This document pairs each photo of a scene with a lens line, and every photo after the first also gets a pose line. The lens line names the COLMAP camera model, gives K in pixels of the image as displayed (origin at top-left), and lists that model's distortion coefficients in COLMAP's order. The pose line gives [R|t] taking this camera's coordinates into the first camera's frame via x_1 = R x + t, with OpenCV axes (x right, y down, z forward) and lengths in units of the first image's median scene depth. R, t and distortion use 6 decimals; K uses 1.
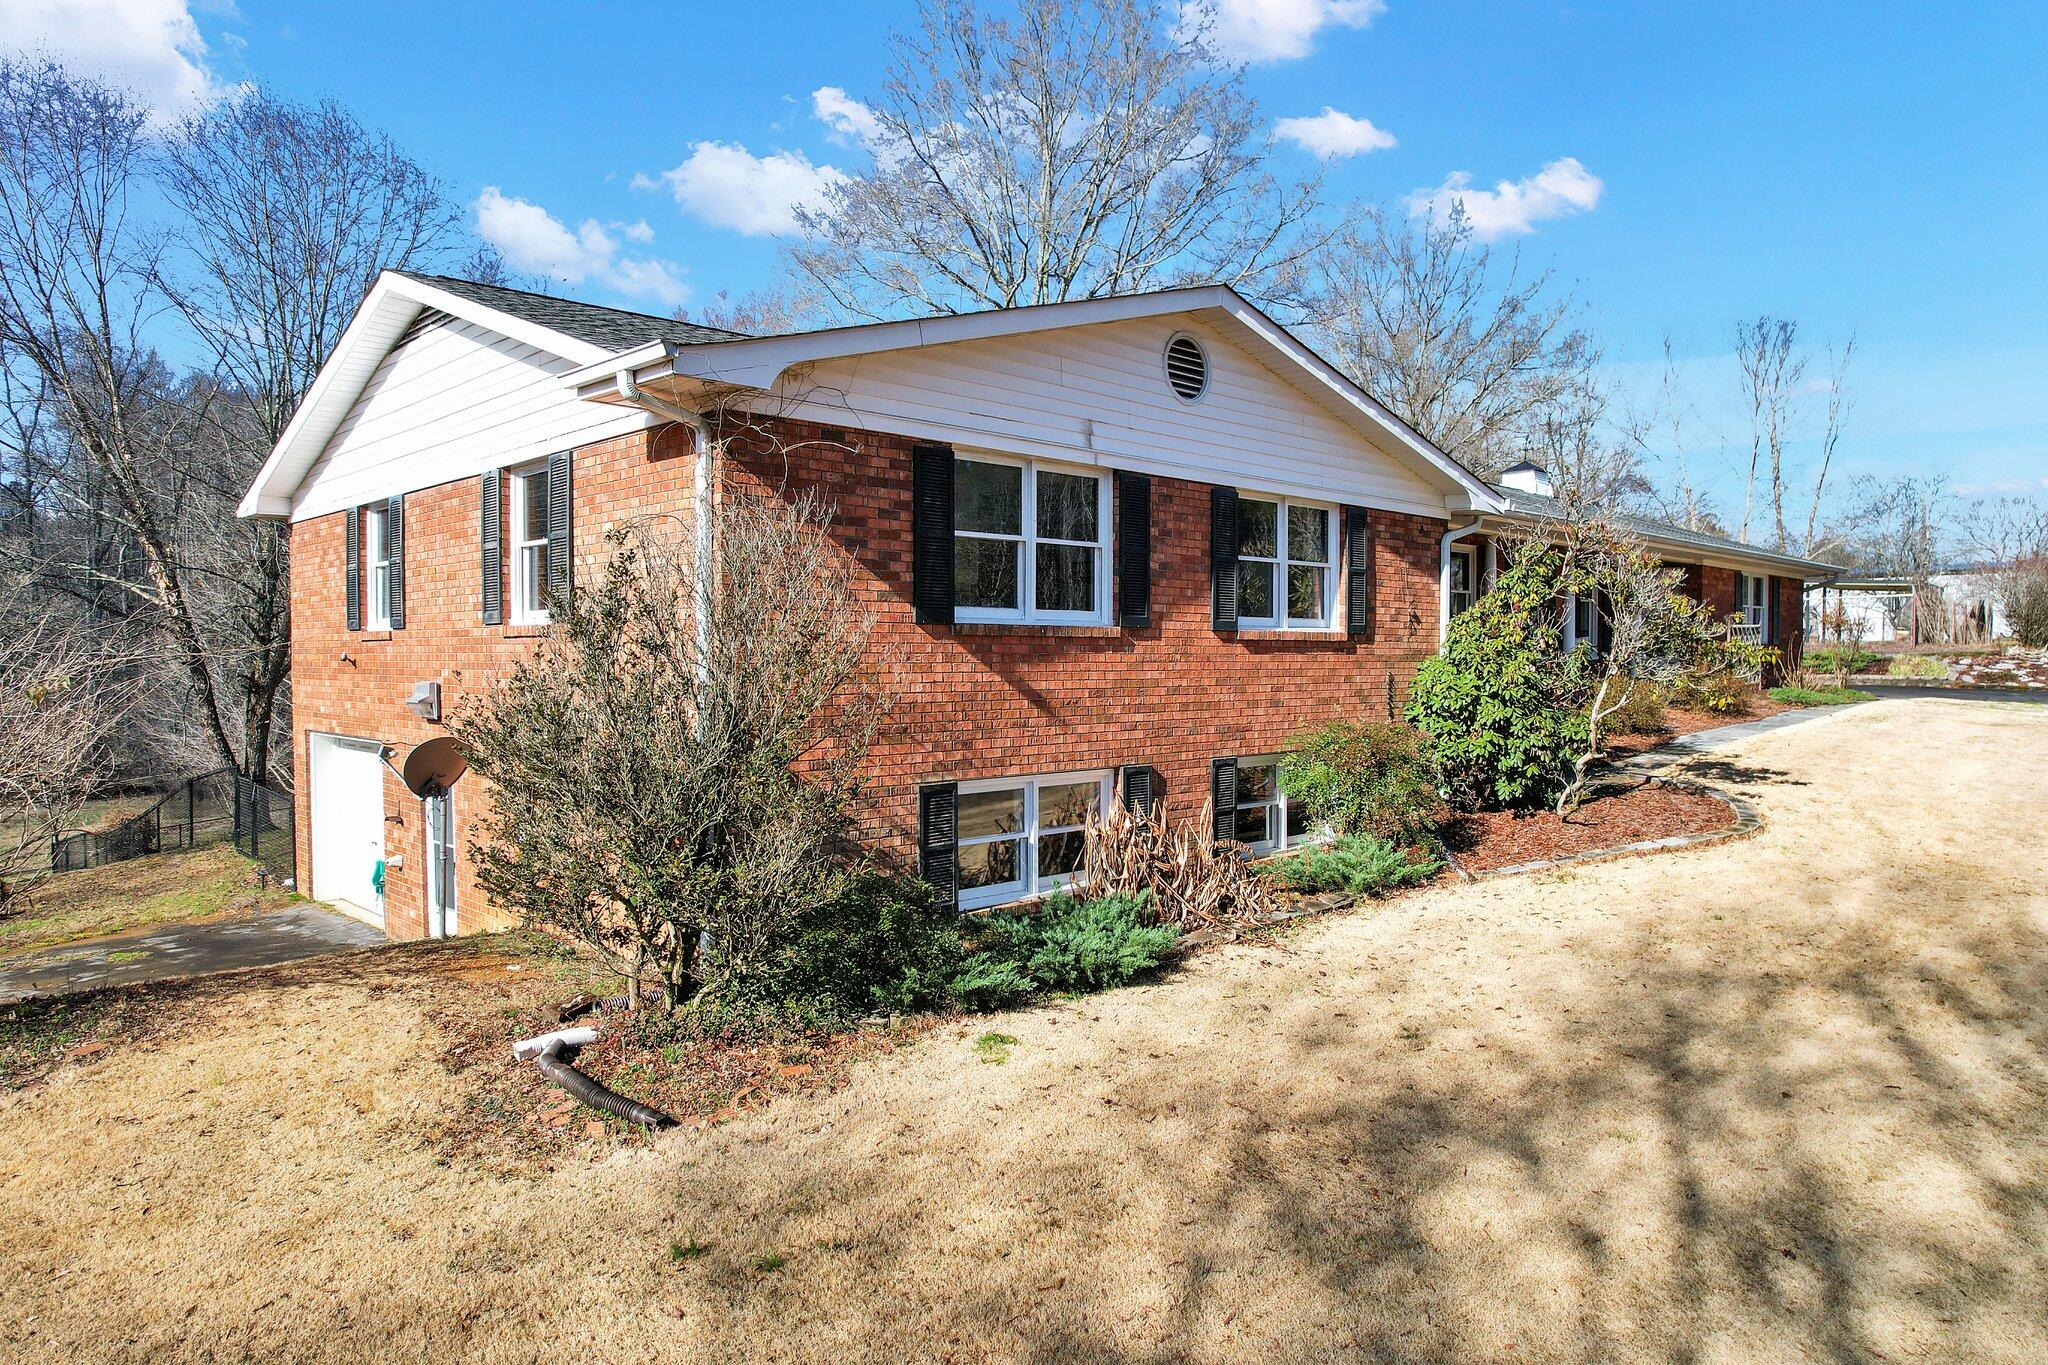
lens RADIAL K [[1291.5, 0, 1023.7], [0, 1291.5, 700.3], [0, 0, 1]] dist [-0.040590, 0.002029]
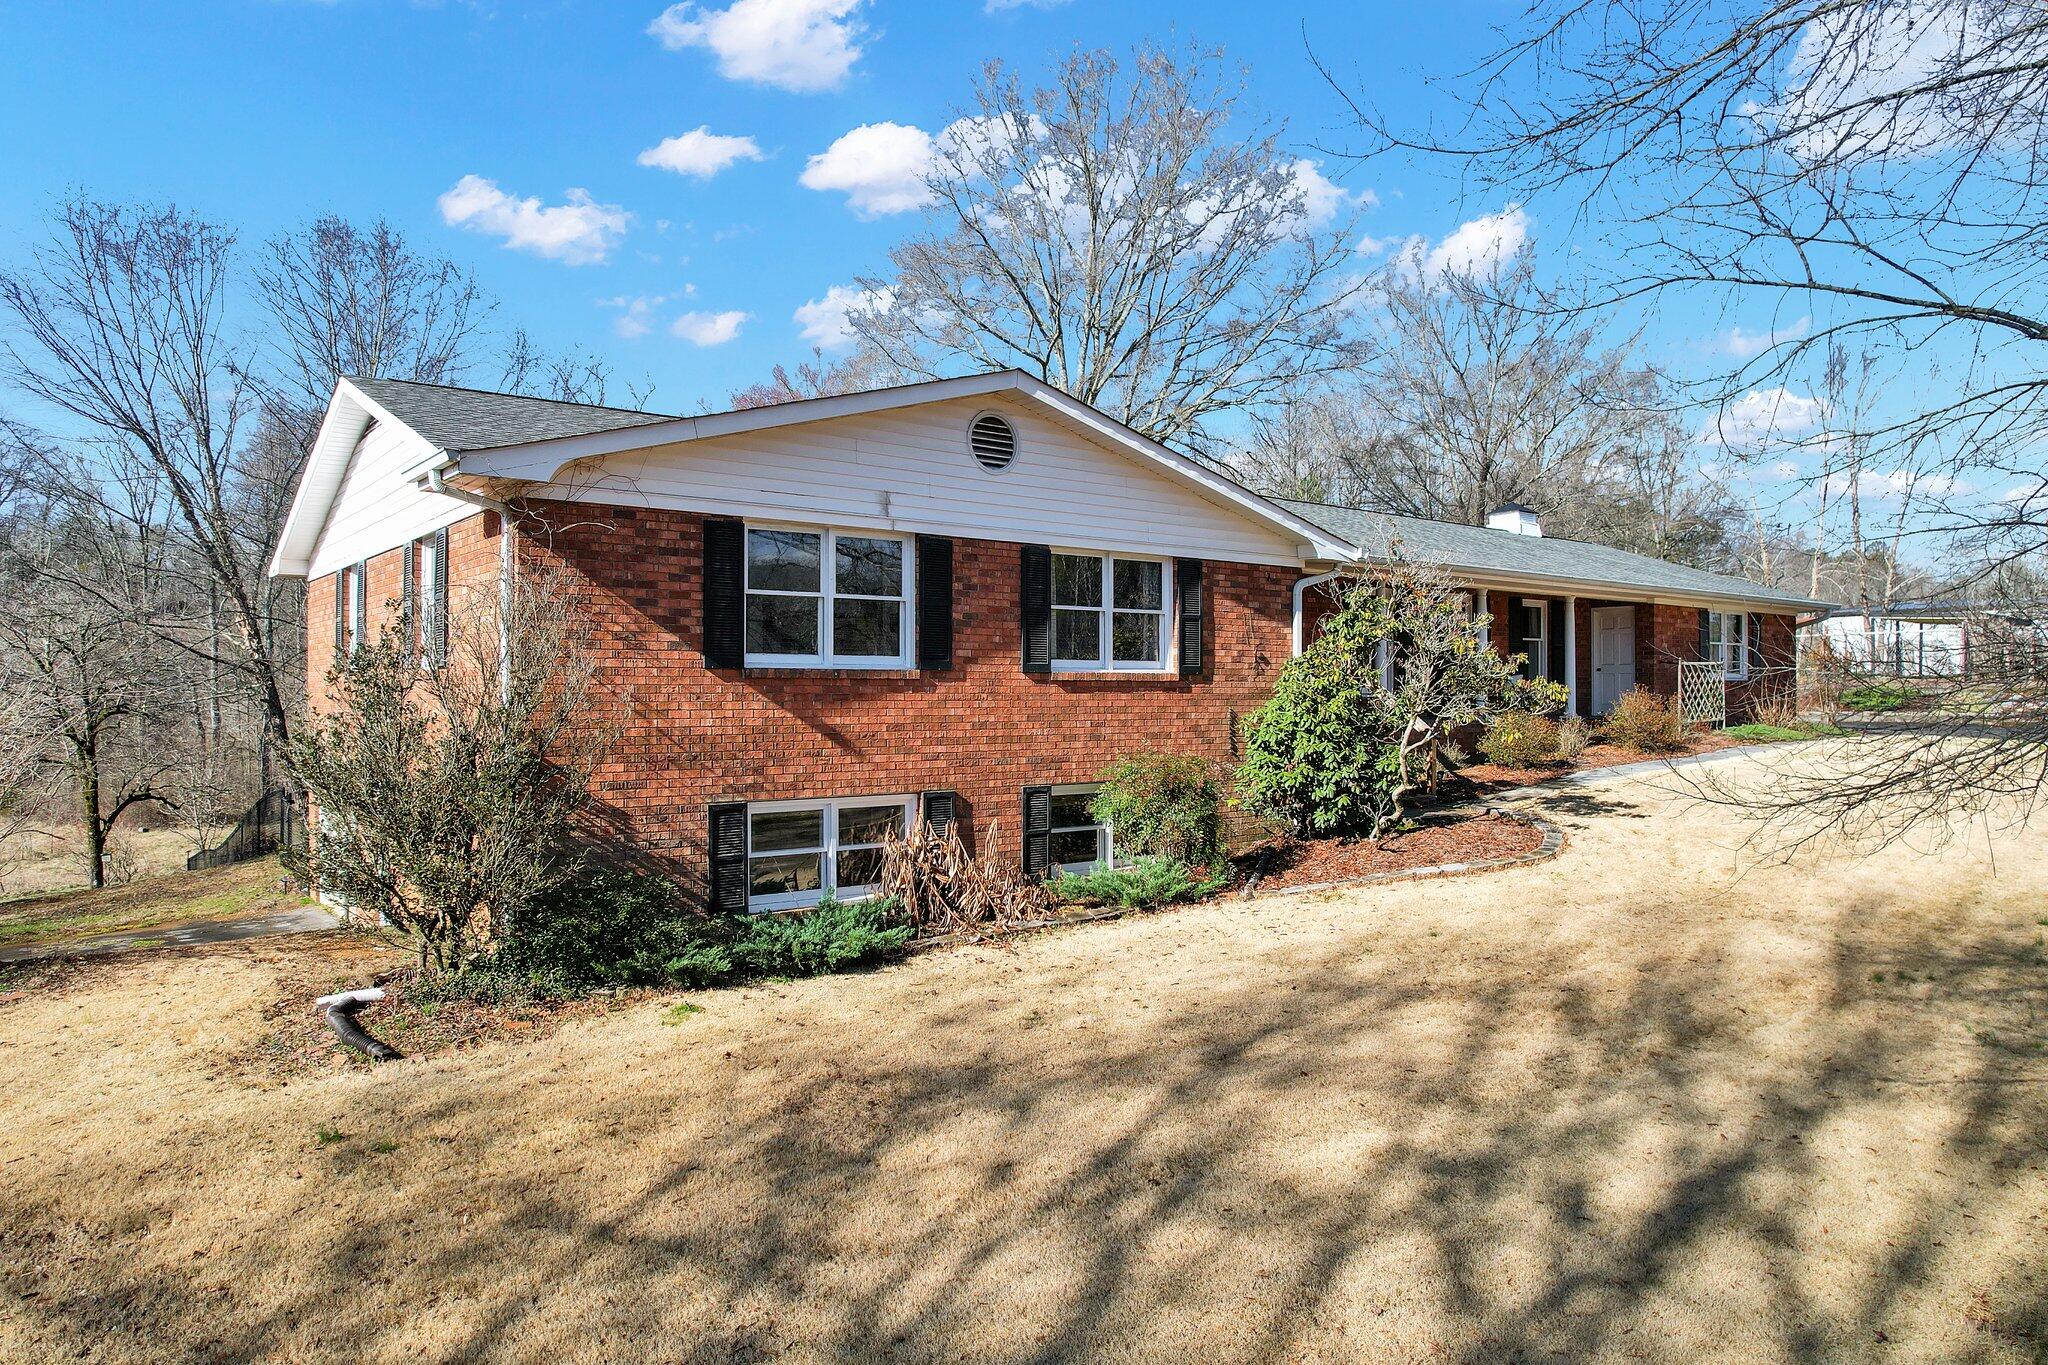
lens RADIAL K [[1292.7, 0, 1030.9], [0, 1292.7, 704.8], [0, 0, 1]] dist [-0.073385, 0.069998]
pose [[0.993626, 0.000830, -0.112727, 0.304692], [-0.003590, 0.999699, -0.024283, 0.001622], [0.112673, 0.024533, 0.993329, -0.127837]]
